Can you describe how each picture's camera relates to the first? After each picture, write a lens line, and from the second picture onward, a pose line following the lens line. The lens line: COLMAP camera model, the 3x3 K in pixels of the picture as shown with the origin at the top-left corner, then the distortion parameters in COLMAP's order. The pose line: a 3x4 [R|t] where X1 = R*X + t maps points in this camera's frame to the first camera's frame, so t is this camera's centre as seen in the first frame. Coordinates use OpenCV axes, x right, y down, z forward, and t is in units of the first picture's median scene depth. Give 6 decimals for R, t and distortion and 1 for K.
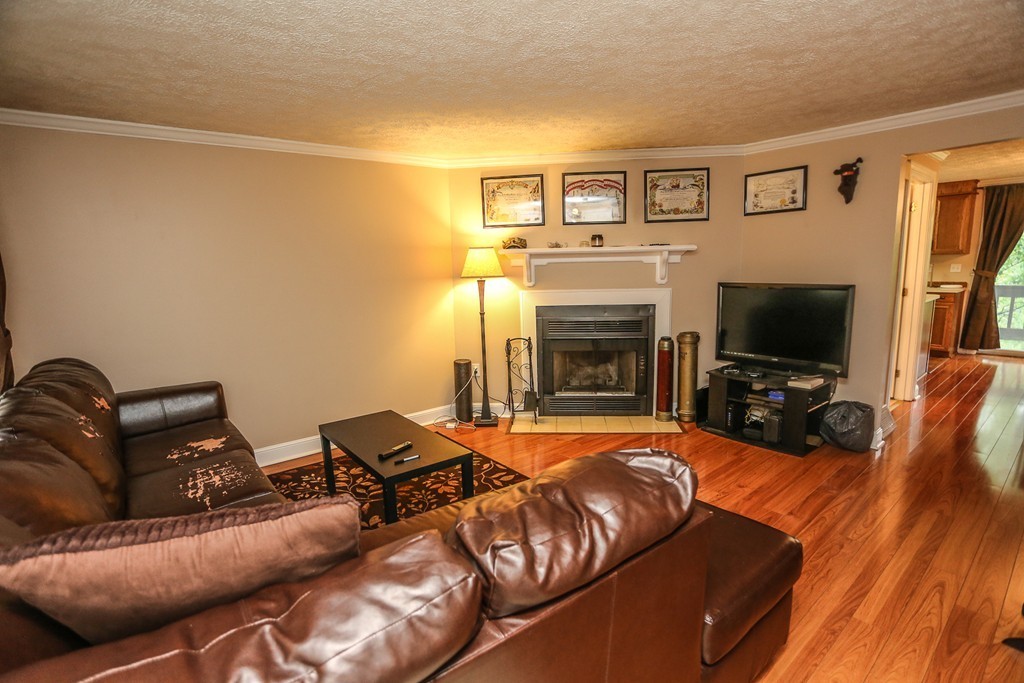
lens RADIAL K [[494.4, 0, 508.3], [0, 494.4, 341.4], [0, 0, 1]] dist [-0.056418, 0.021214]
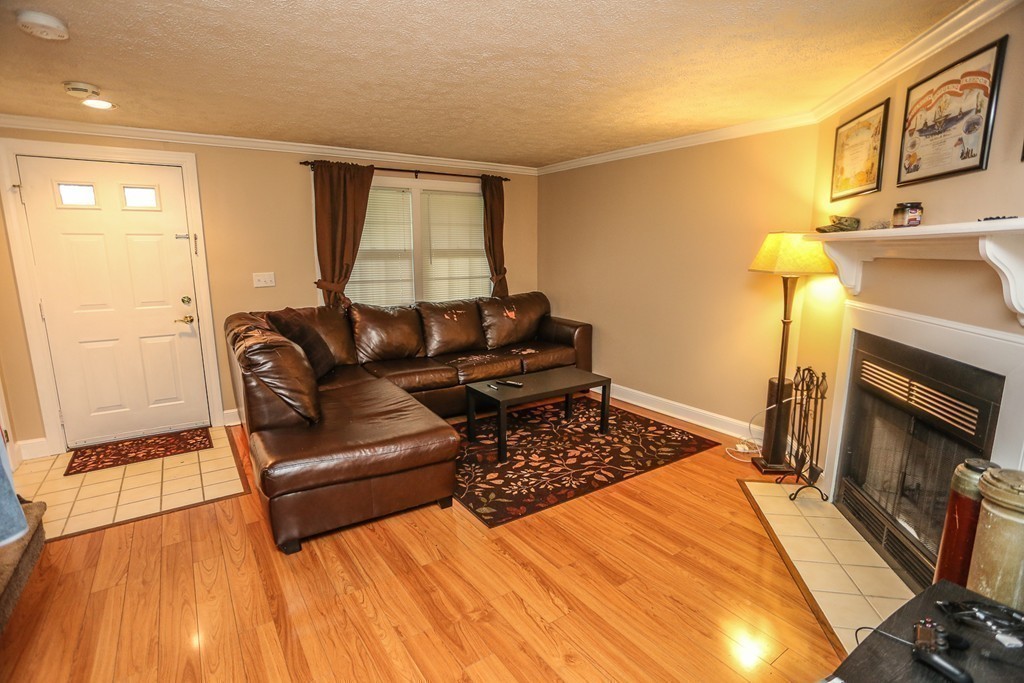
lens RADIAL K [[482.7, 0, 512.0], [0, 482.7, 341.5], [0, 0, 1]] dist [-0.062881, 0.018220]
pose [[-0.069083, 0.207953, -0.975696, 0.691262], [-0.153693, 0.964138, 0.216371, -0.123181], [0.985701, 0.164906, -0.034645, 0.652592]]
